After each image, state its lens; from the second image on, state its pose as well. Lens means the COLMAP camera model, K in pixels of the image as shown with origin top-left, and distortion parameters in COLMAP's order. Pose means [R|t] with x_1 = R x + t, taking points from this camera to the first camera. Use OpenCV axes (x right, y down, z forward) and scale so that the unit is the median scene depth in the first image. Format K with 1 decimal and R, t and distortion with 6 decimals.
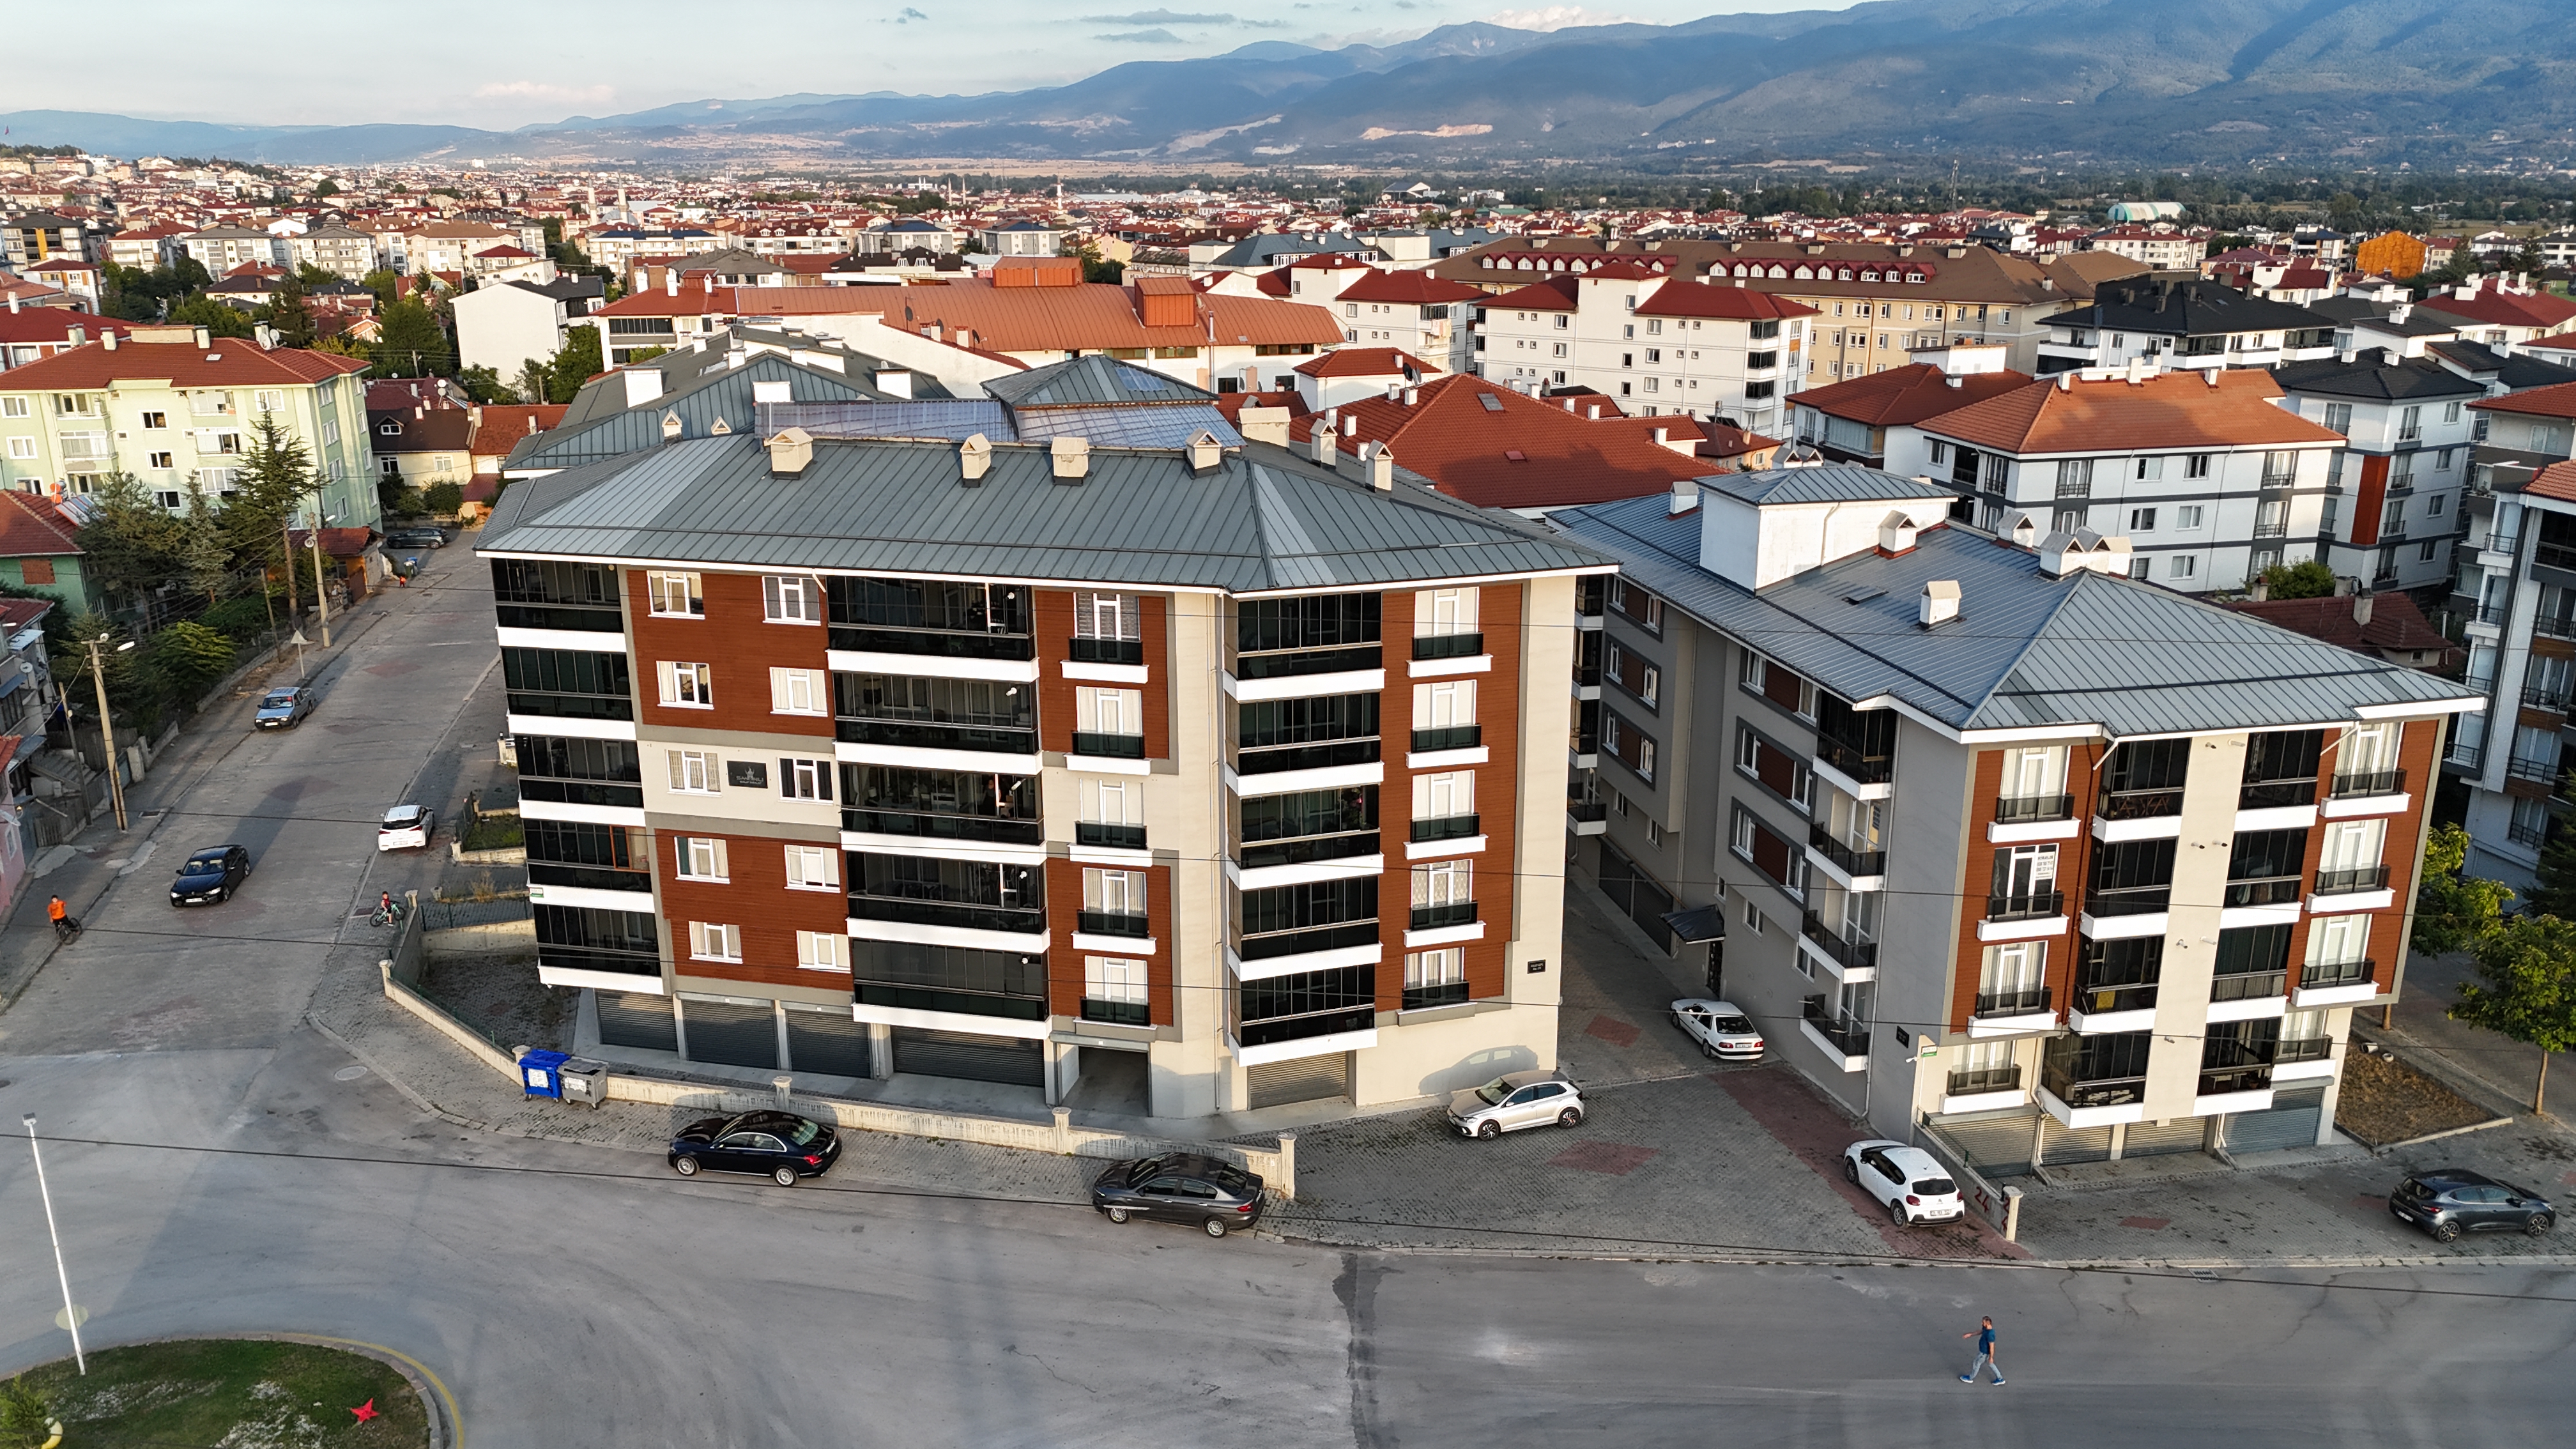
lens RADIAL K [[1894.6, 0, 1293.0], [0, 1894.6, 721.5], [0, 0, 1]] dist [0.075996, -0.069806]
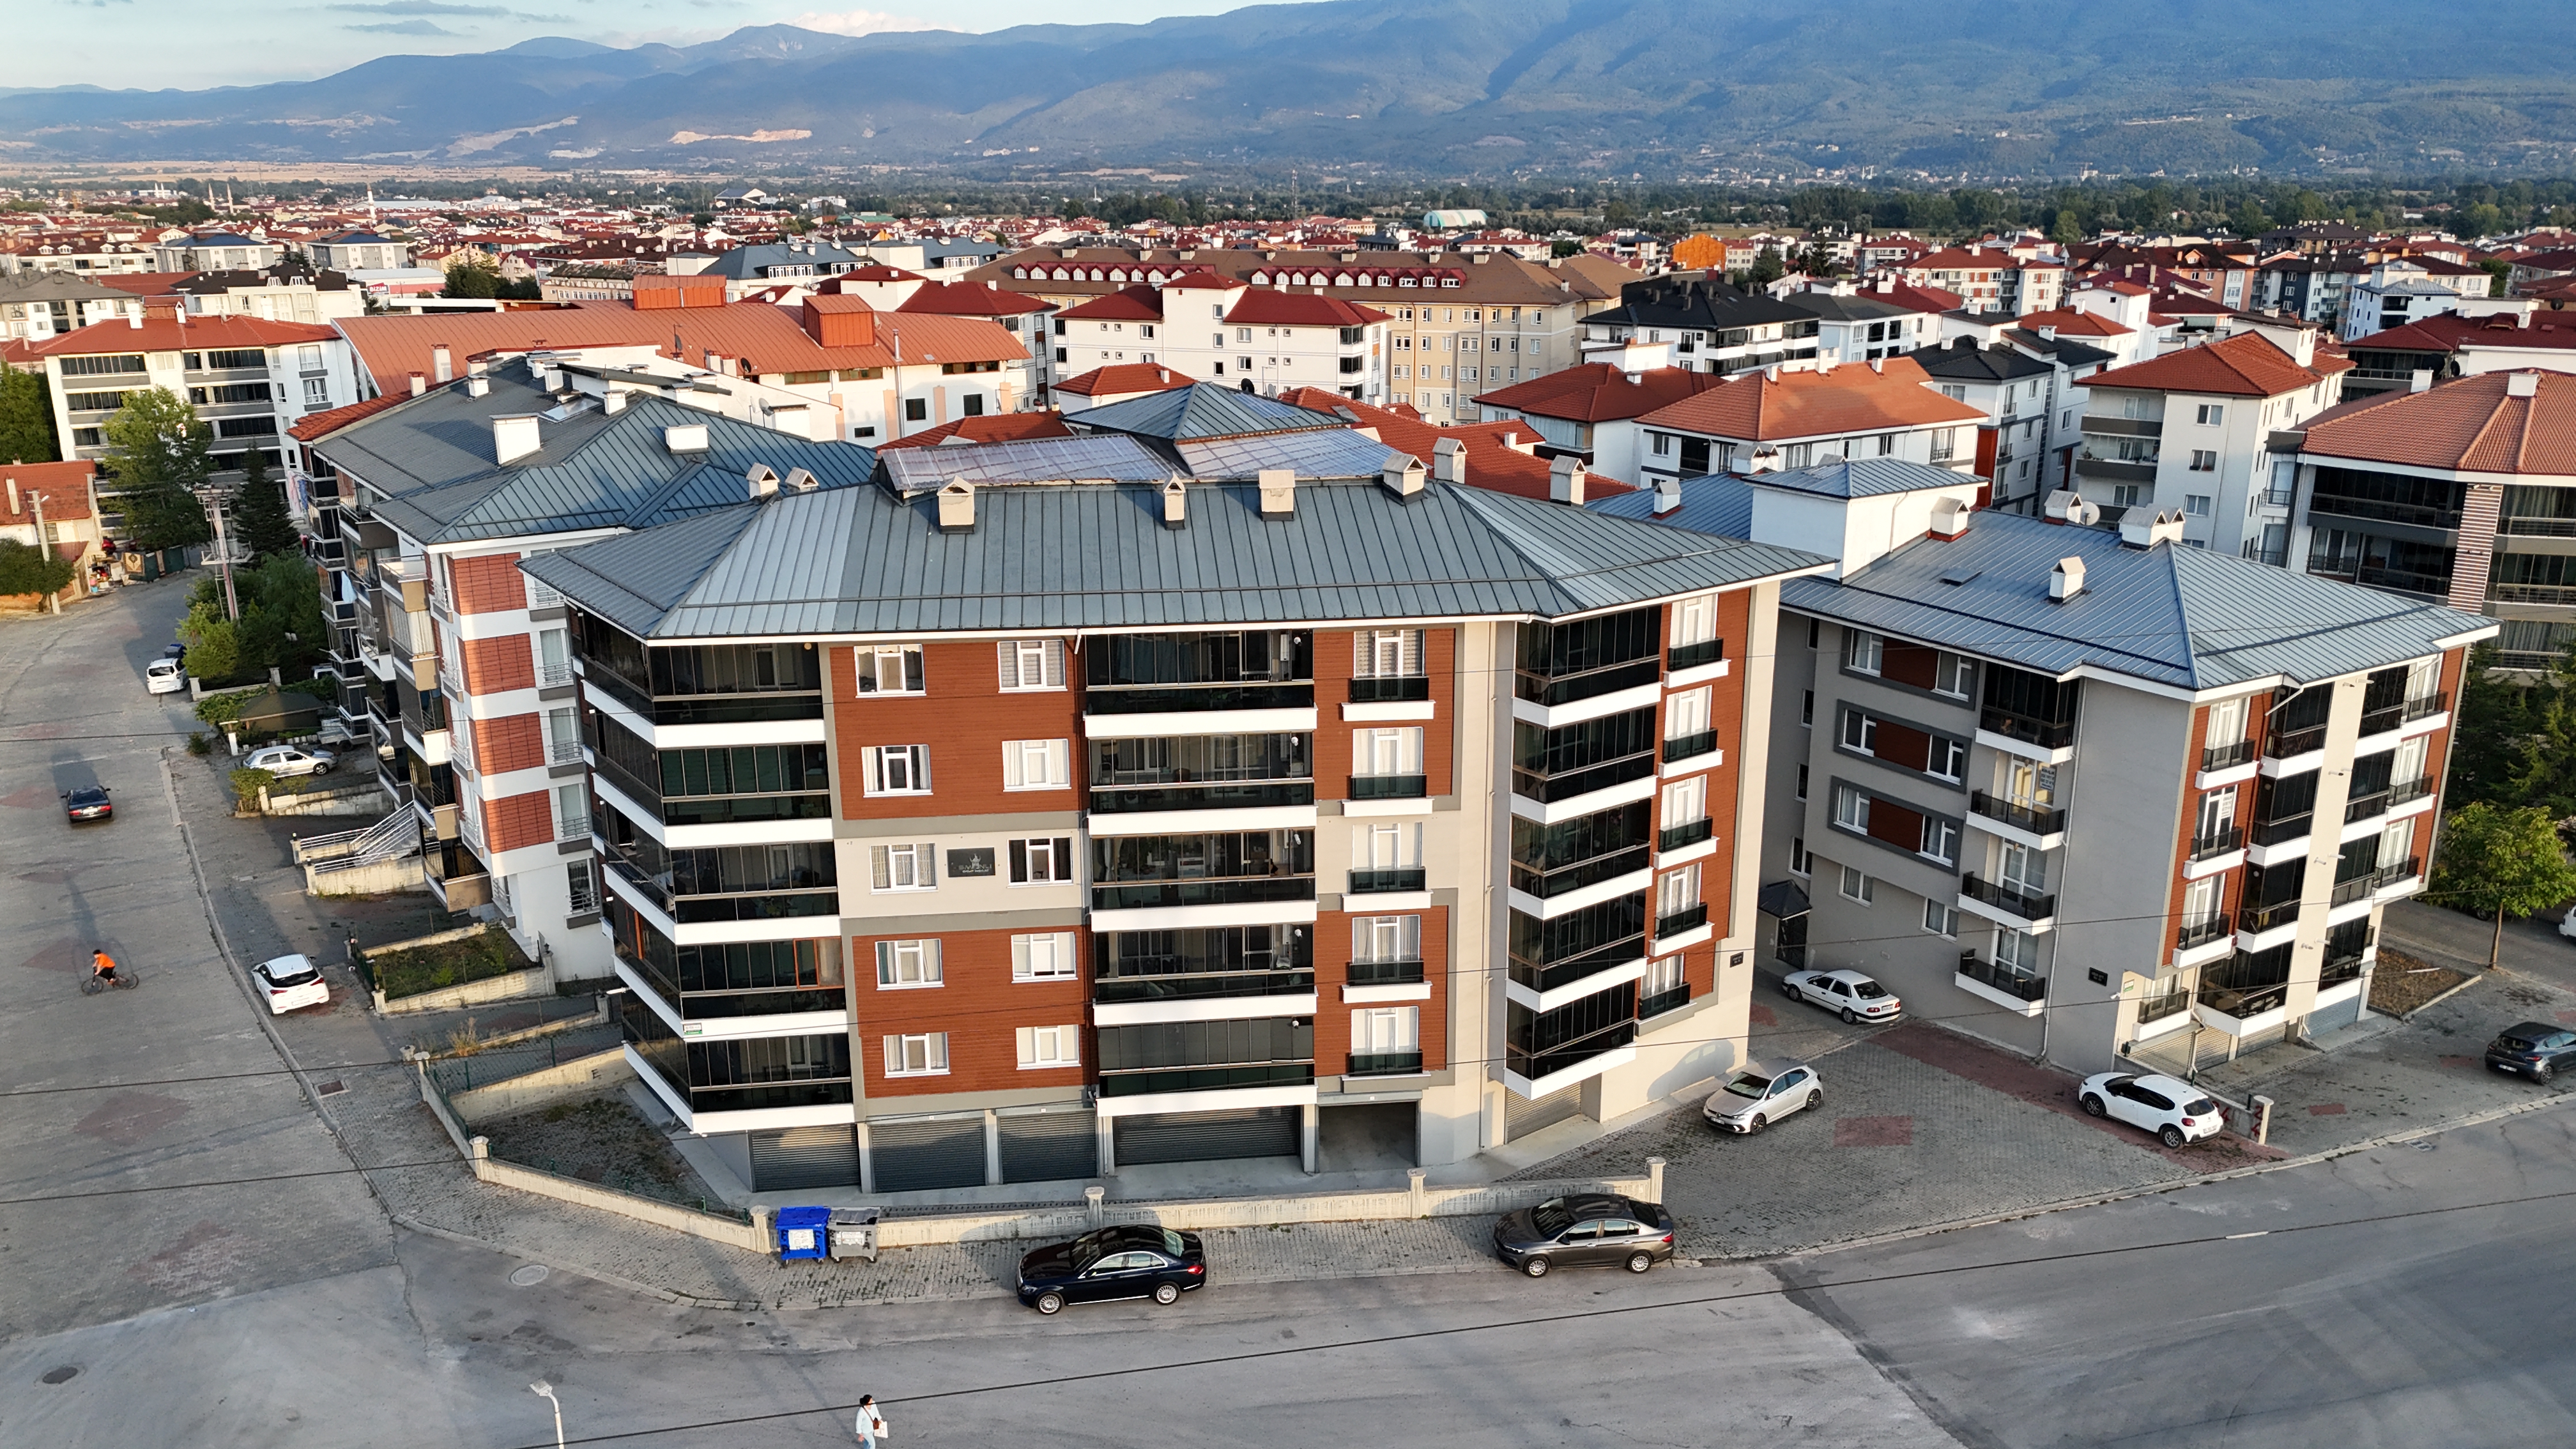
lens RADIAL K [[1894.6, 0, 1293.6], [0, 1894.6, 720.9], [0, 0, 1]] dist [0.075996, -0.069806]
pose [[0.943342, -0.094508, 0.318080, -0.226009], [0.095691, 0.995339, 0.011940, -0.018785], [-0.317726, 0.019174, 0.947989, 0.053815]]
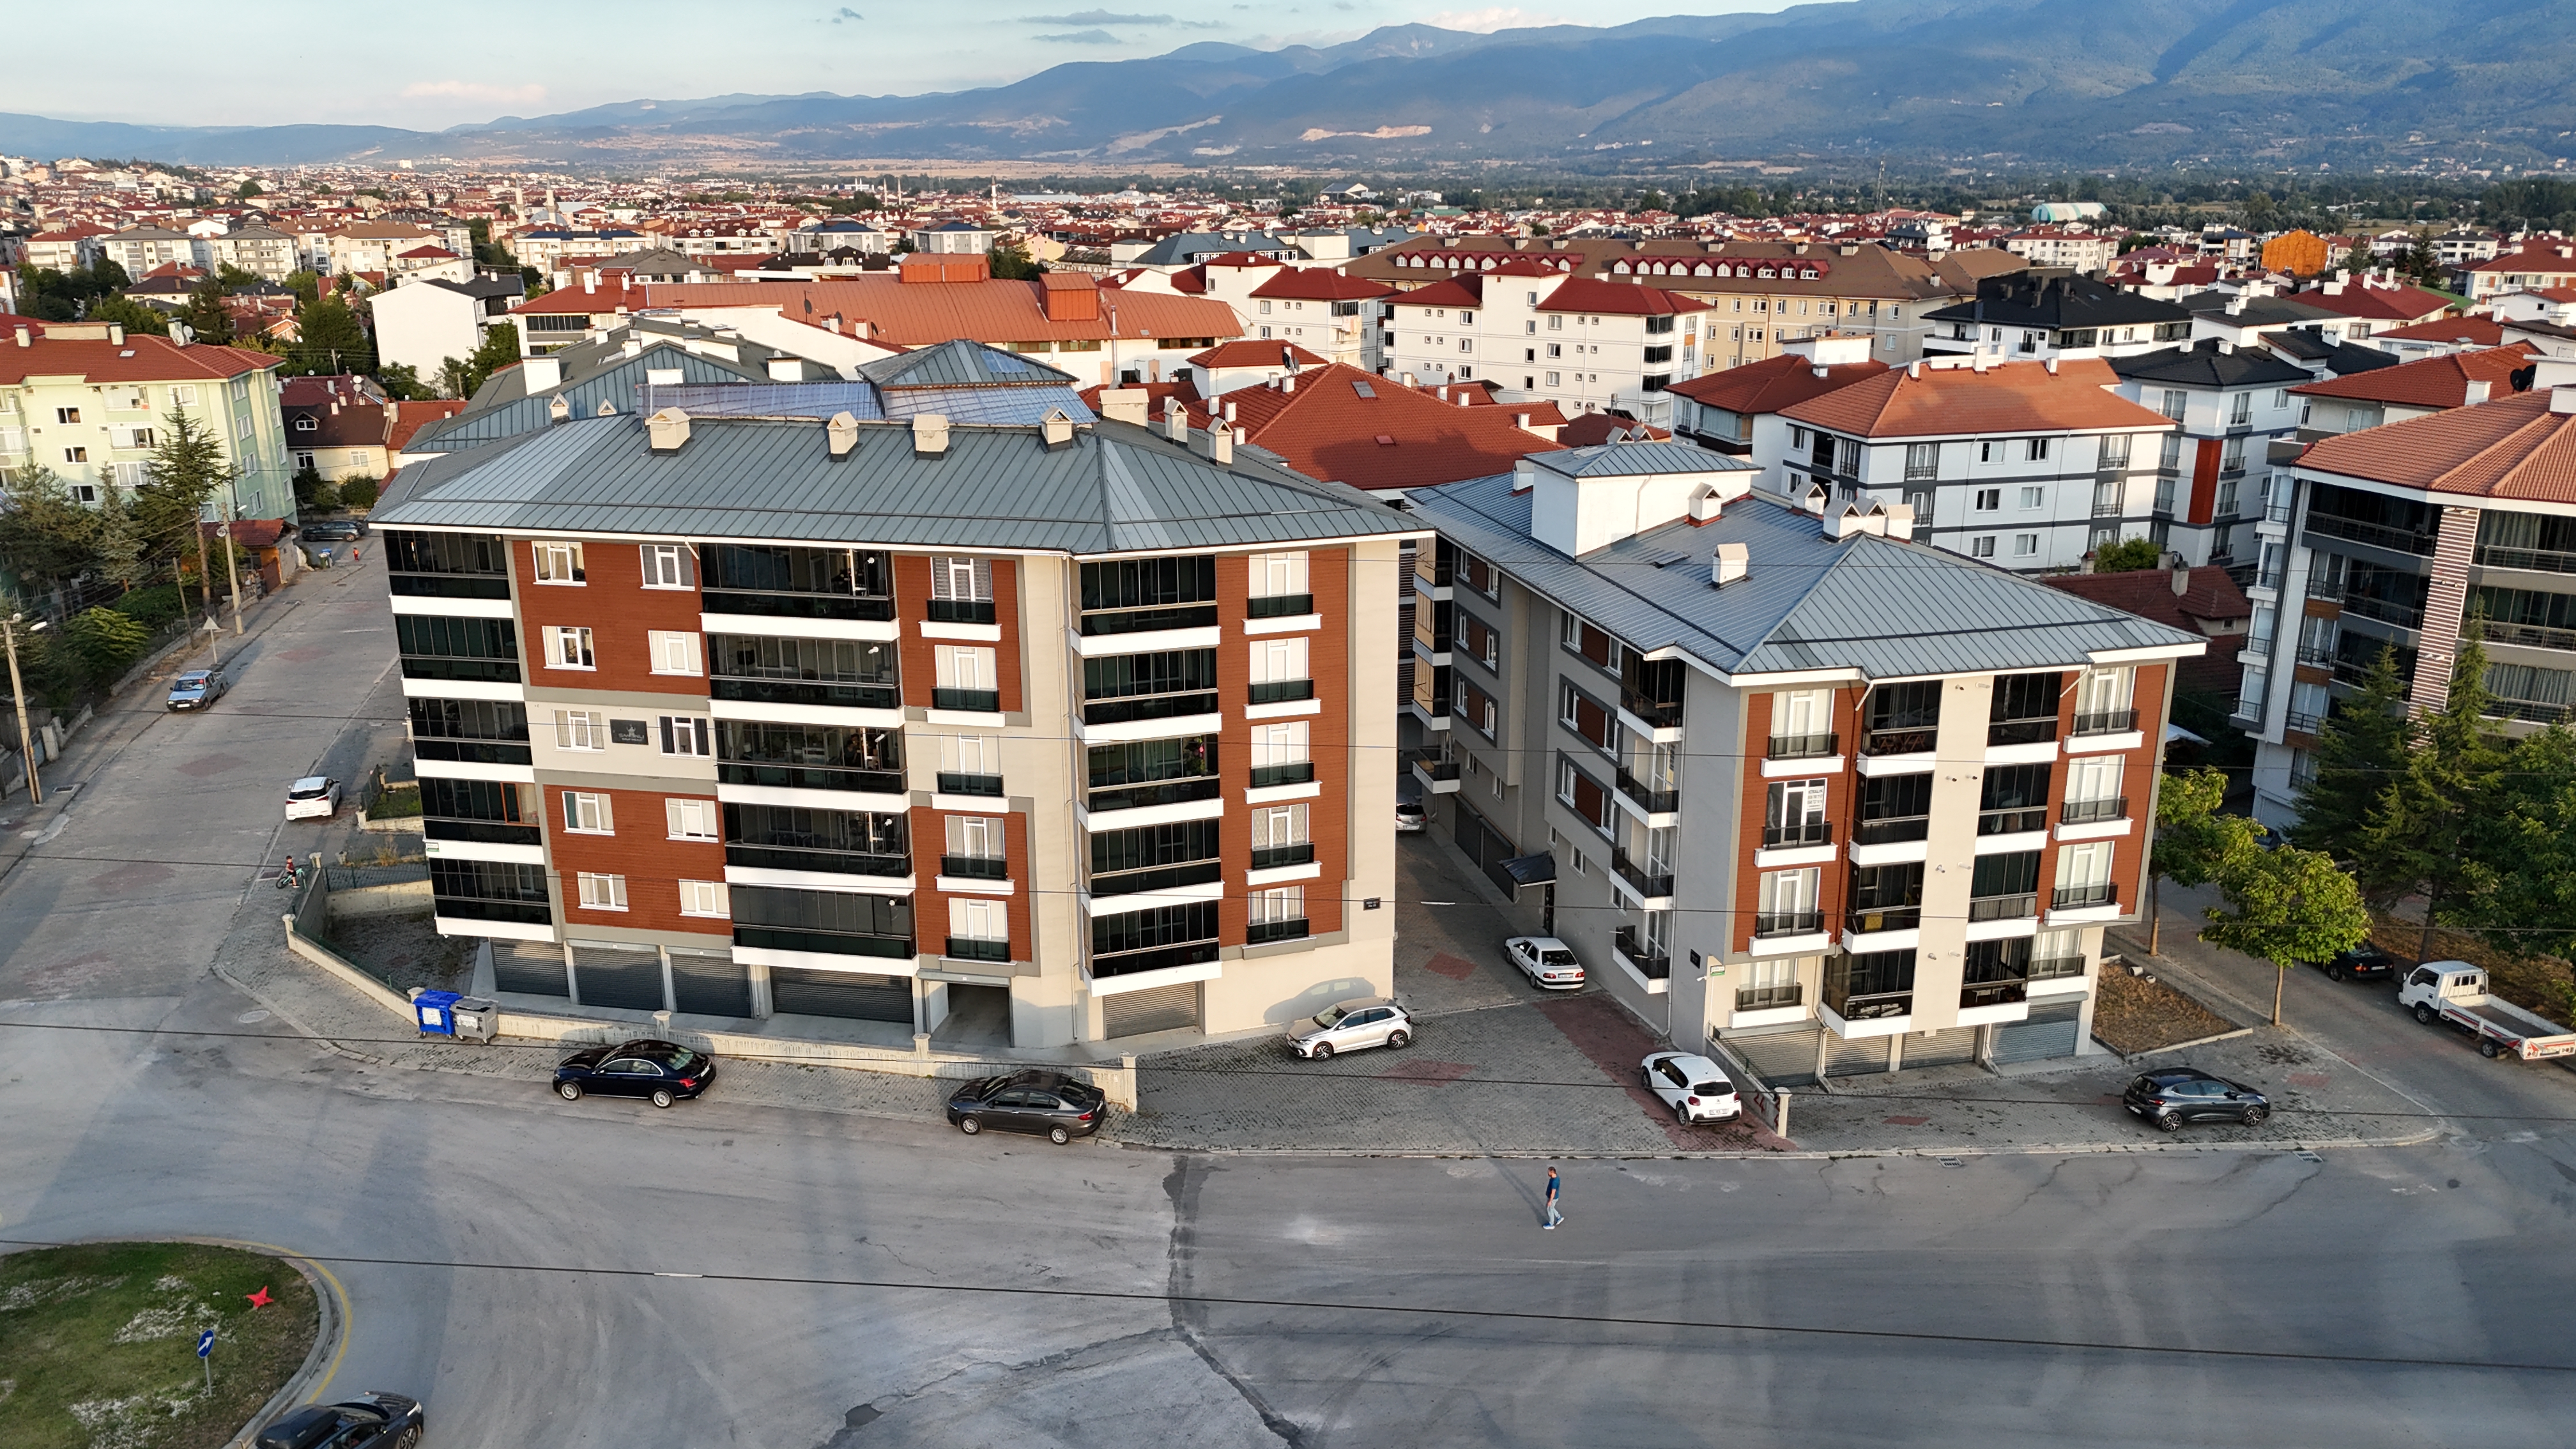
lens RADIAL K [[1894.6, 0, 1292.9], [0, 1894.6, 722.6], [0, 0, 1]] dist [0.075996, -0.069806]
pose [[0.999553, -0.008845, 0.028550, 0.029270], [0.008843, 0.999961, 0.000174, 0.013761], [-0.028551, 0.000079, 0.999592, -0.042817]]
